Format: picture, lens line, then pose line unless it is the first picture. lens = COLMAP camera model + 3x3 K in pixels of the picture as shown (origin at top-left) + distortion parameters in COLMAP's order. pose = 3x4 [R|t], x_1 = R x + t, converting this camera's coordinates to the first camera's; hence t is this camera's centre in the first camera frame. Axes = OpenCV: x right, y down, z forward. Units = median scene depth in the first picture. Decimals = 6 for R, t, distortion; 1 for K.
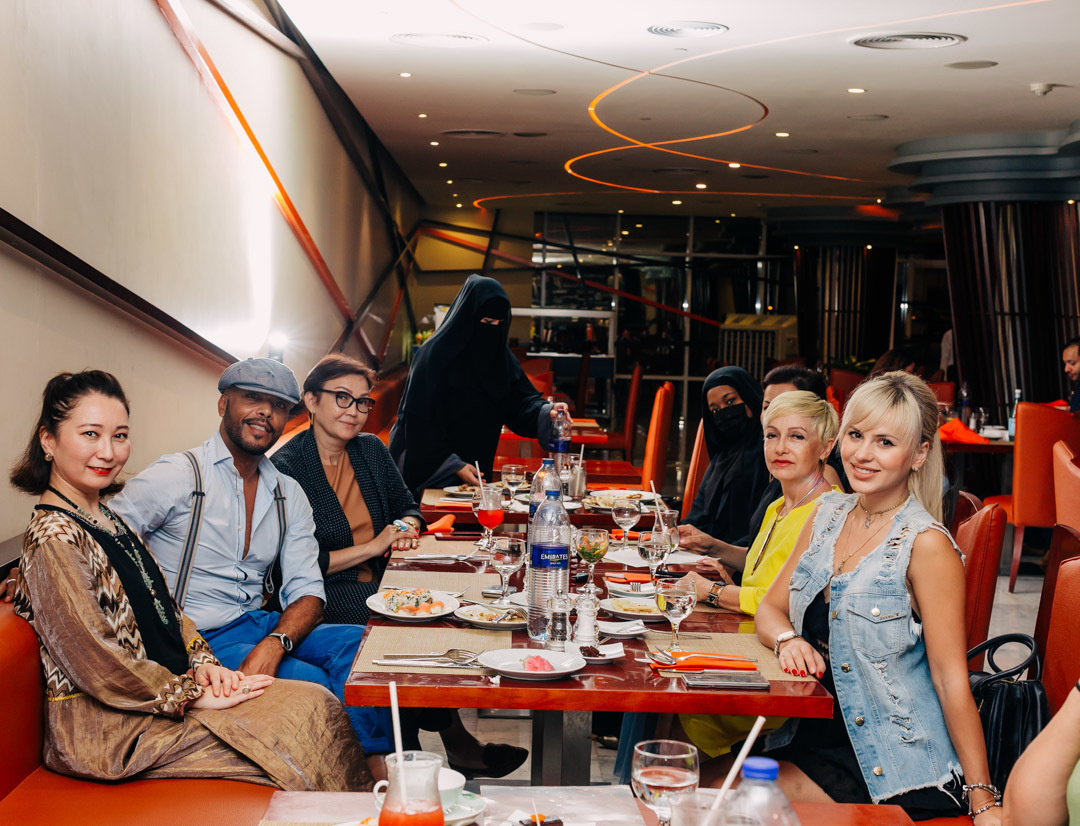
lens RADIAL K [[1760.1, 0, 540.0], [0, 1760.1, 413.0], [0, 0, 1]] dist [-0.009124, 0.061238]
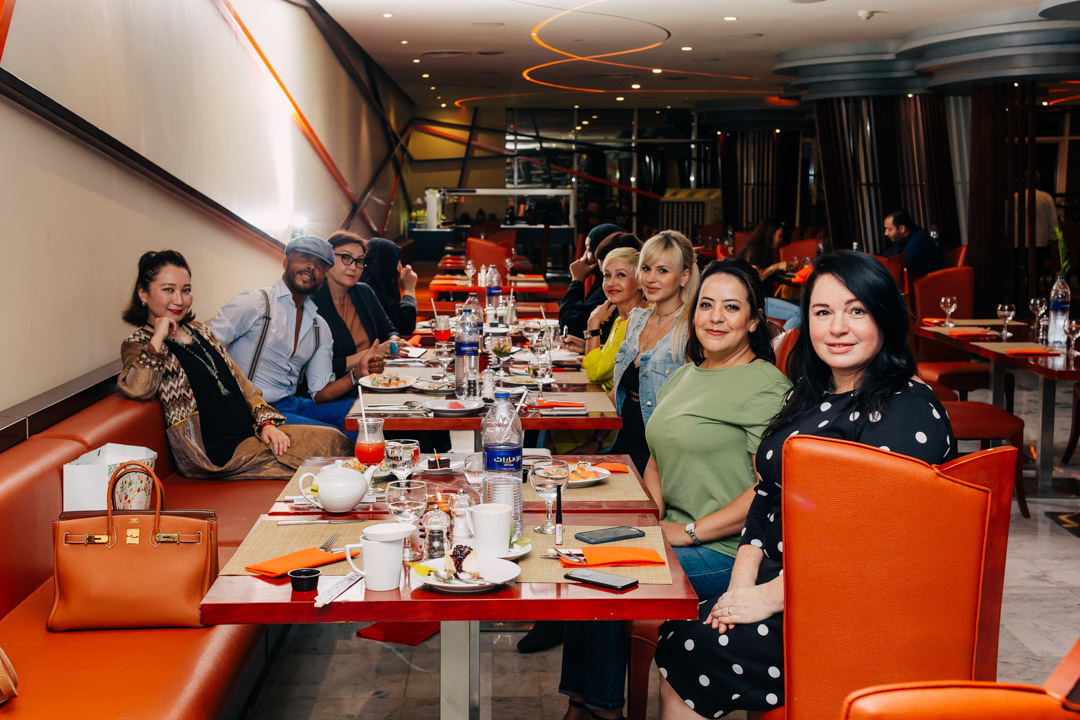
lens RADIAL K [[1558.5, 0, 541.0], [0, 1558.5, 341.3], [0, 0, 1]] dist [0.035710, -0.058352]
pose [[0.999581, -0.028647, 0.004179, 0.014759], [0.028458, 0.998799, 0.039889, 0.004264], [-0.005317, -0.039753, 0.999195, -0.099009]]
